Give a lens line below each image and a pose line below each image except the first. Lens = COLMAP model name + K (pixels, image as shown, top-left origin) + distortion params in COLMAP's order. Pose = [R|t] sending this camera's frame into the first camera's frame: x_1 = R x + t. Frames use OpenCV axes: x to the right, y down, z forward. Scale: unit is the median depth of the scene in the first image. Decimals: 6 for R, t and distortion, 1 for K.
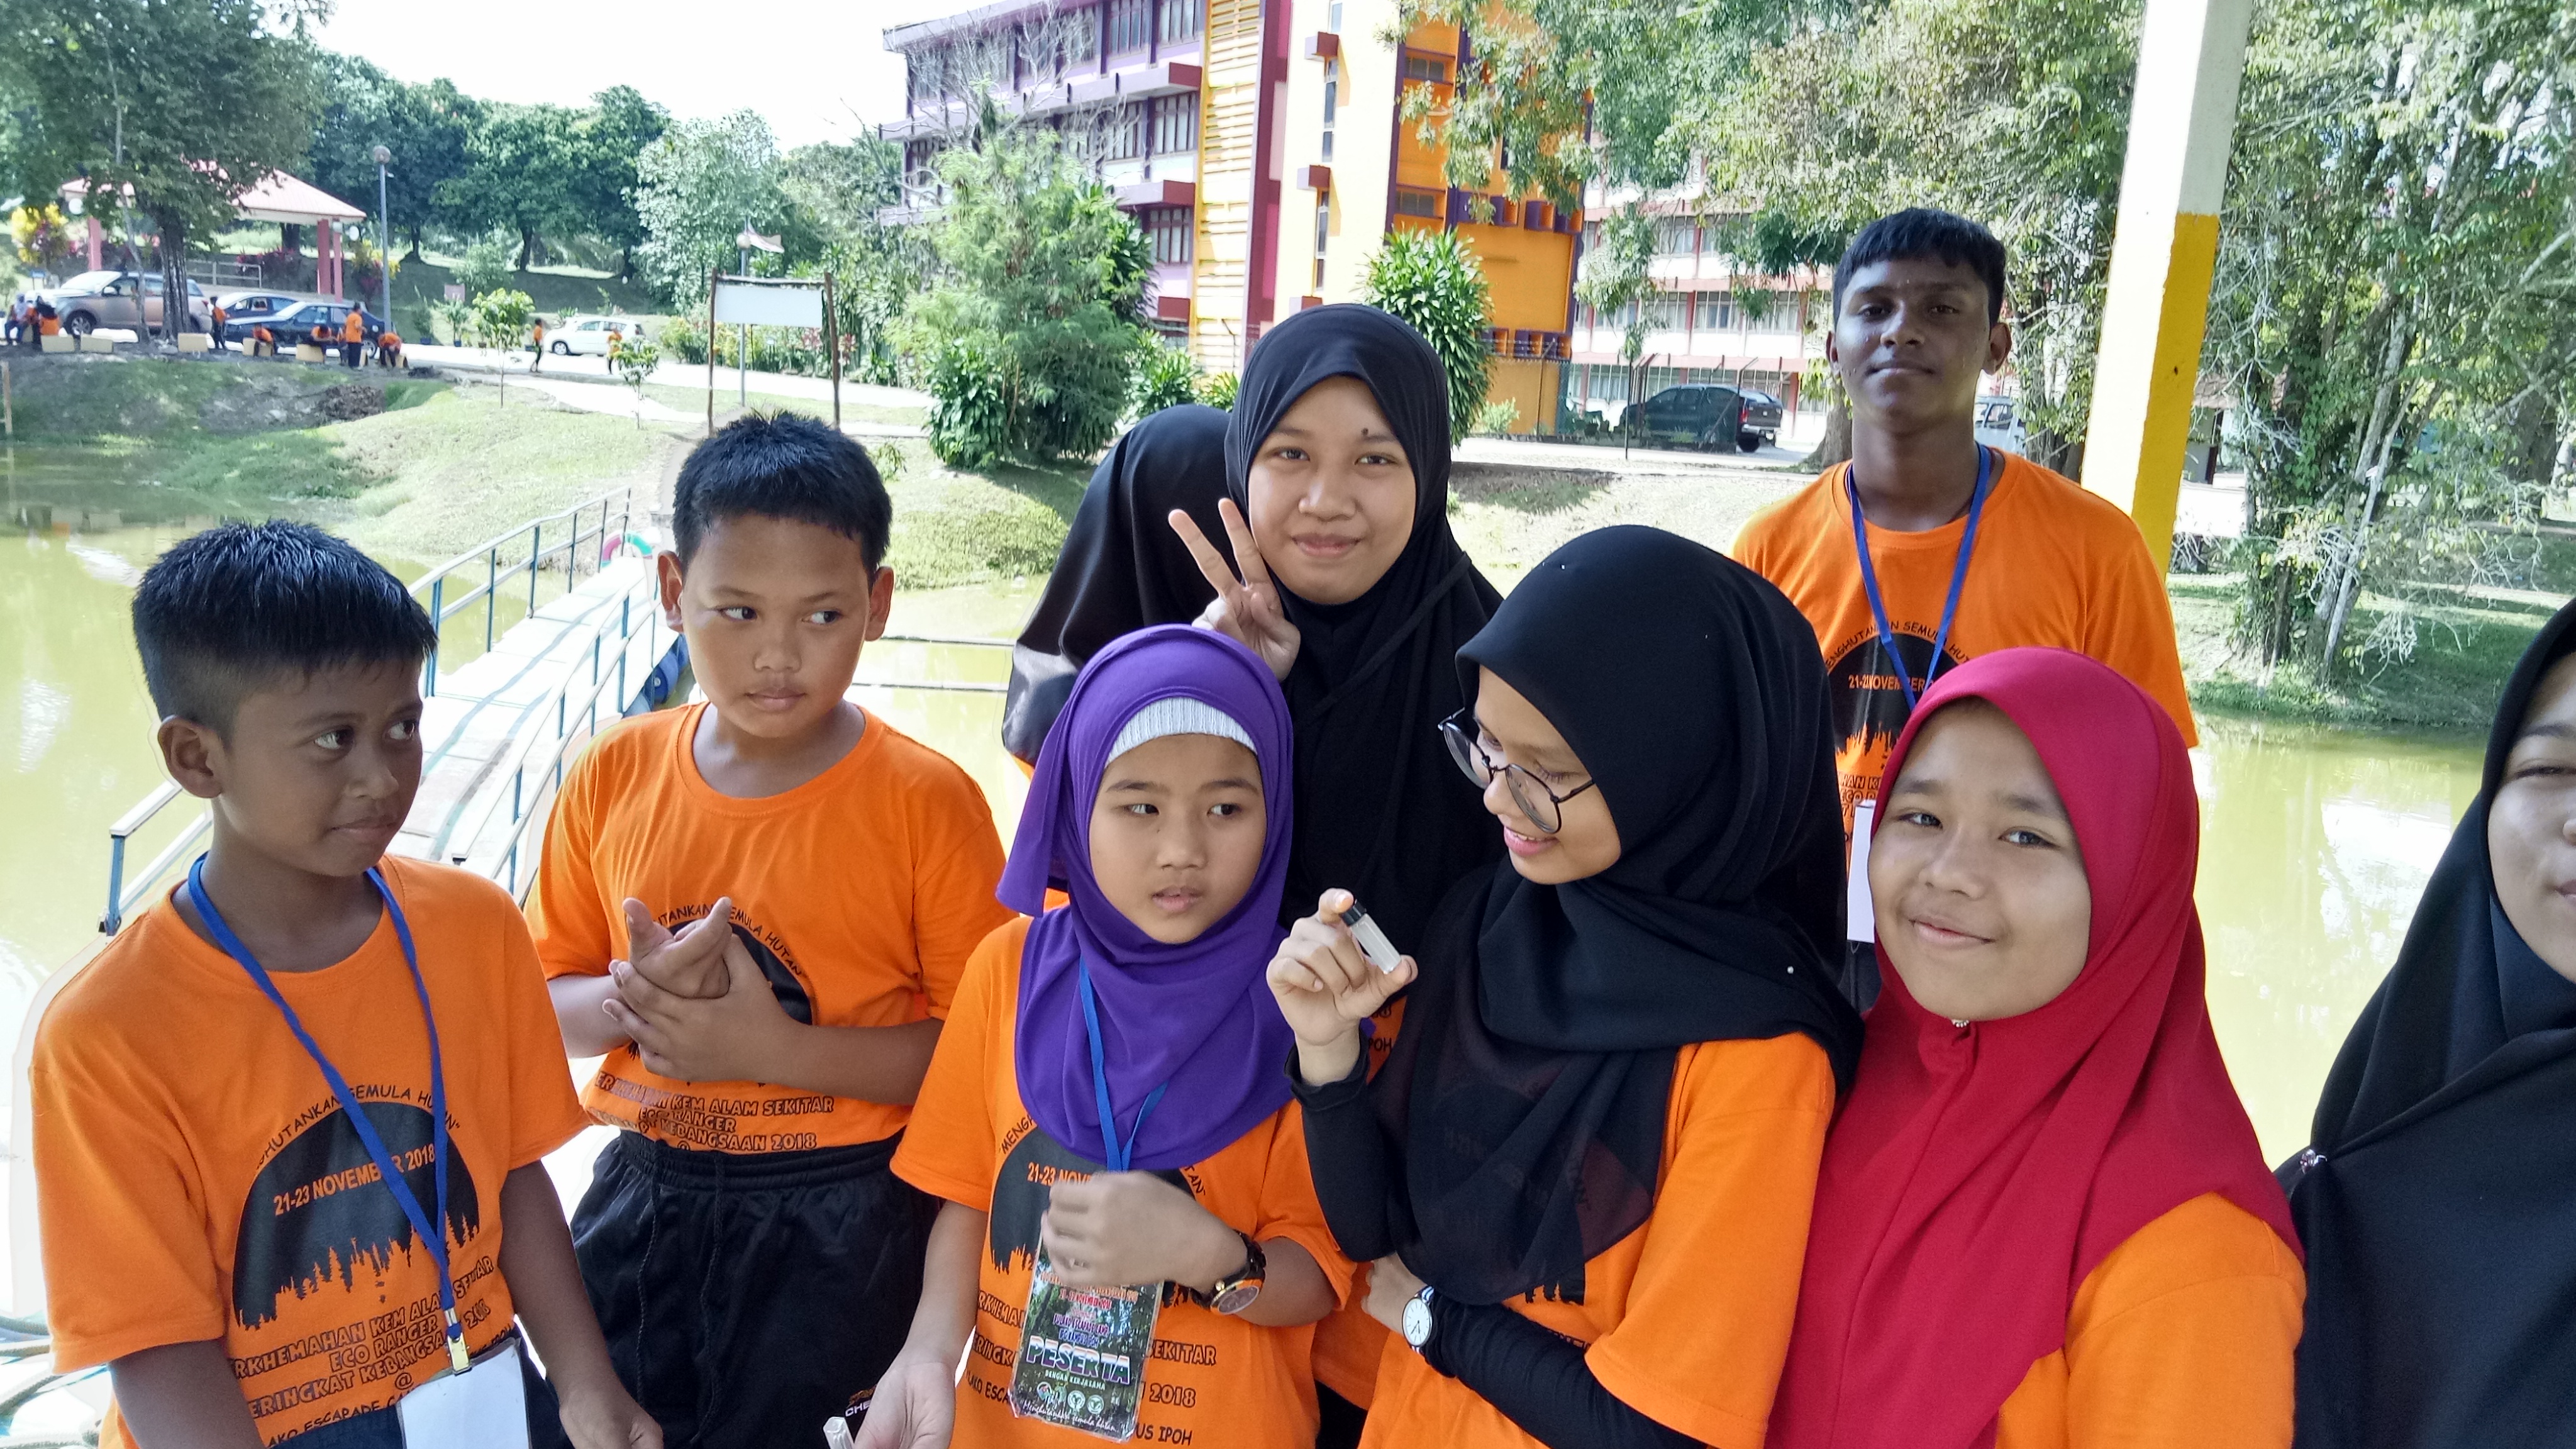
lens RADIAL K [[1949.9, 0, 1196.5], [0, 1949.9, 756.9], [0, 0, 1]] dist [0.030149, -0.003008]
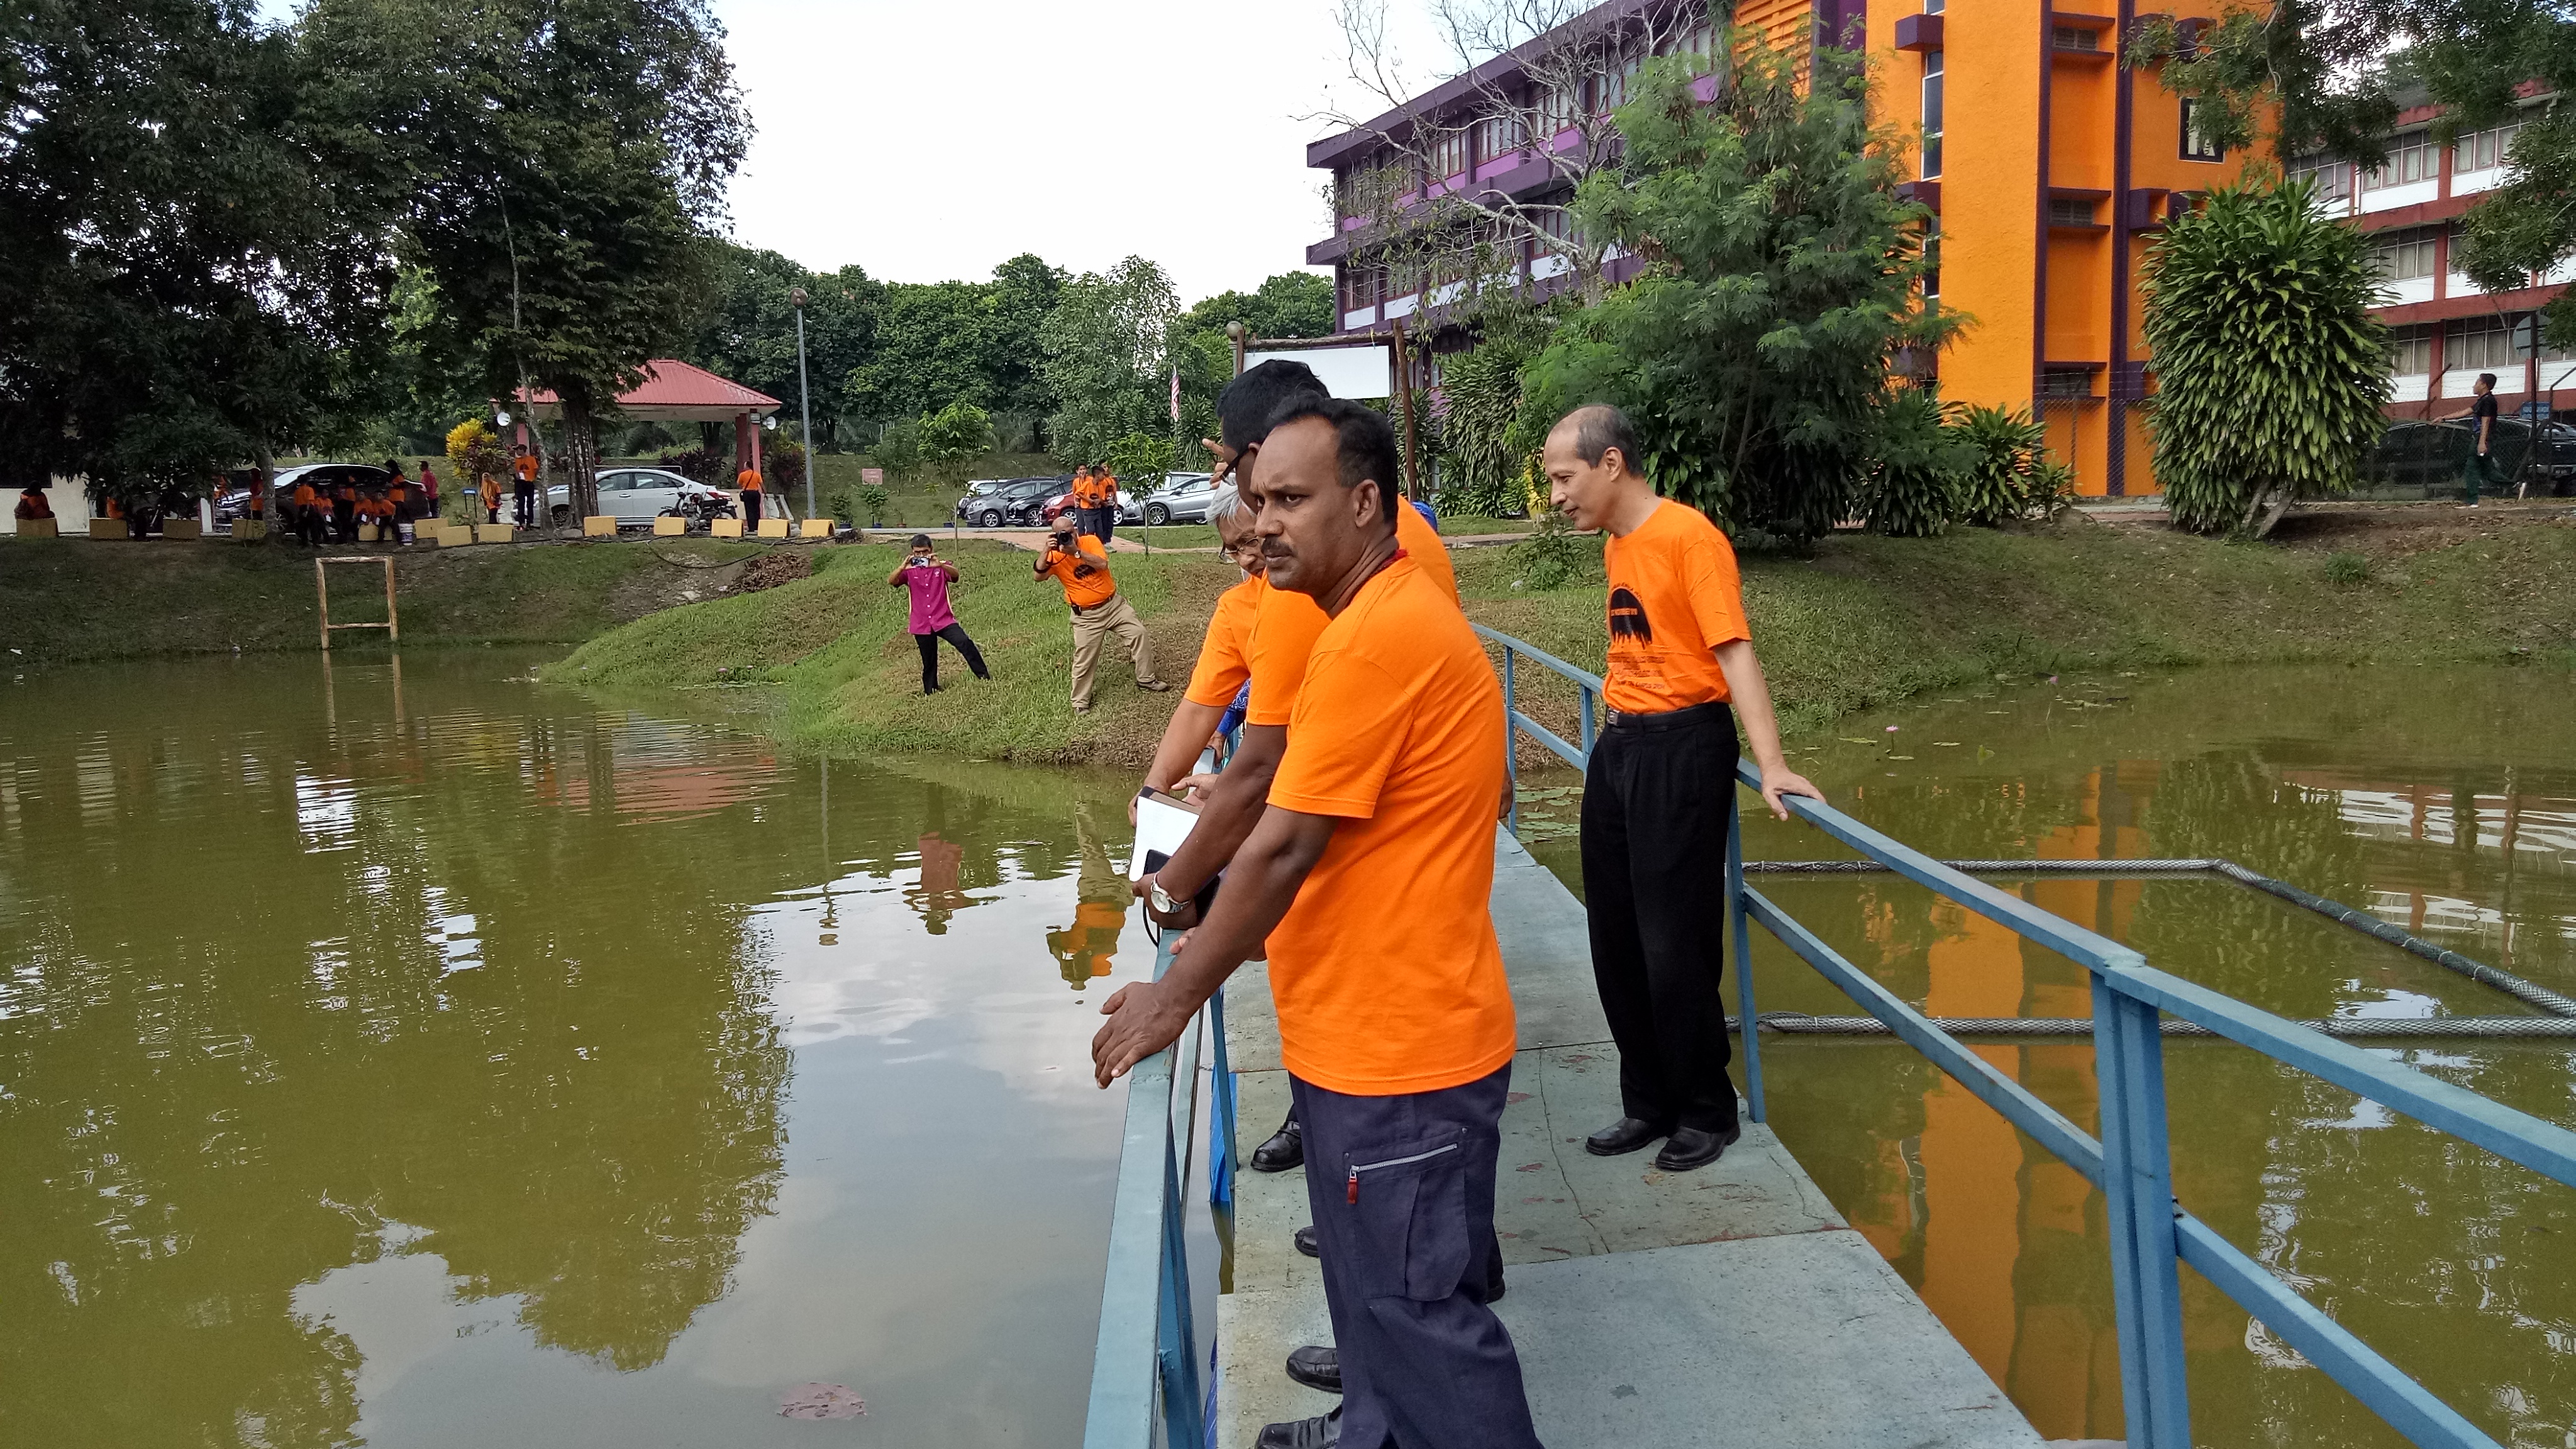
lens RADIAL K [[1926.7, 0, 1281.7], [0, 1926.7, 711.0], [0, 0, 1]] dist [0.063160, -0.060003]
pose [[0.986736, -0.066128, -0.148251, -0.089295], [0.050811, 0.993192, -0.104825, -0.022301], [0.154173, 0.095902, 0.983379, 0.210046]]
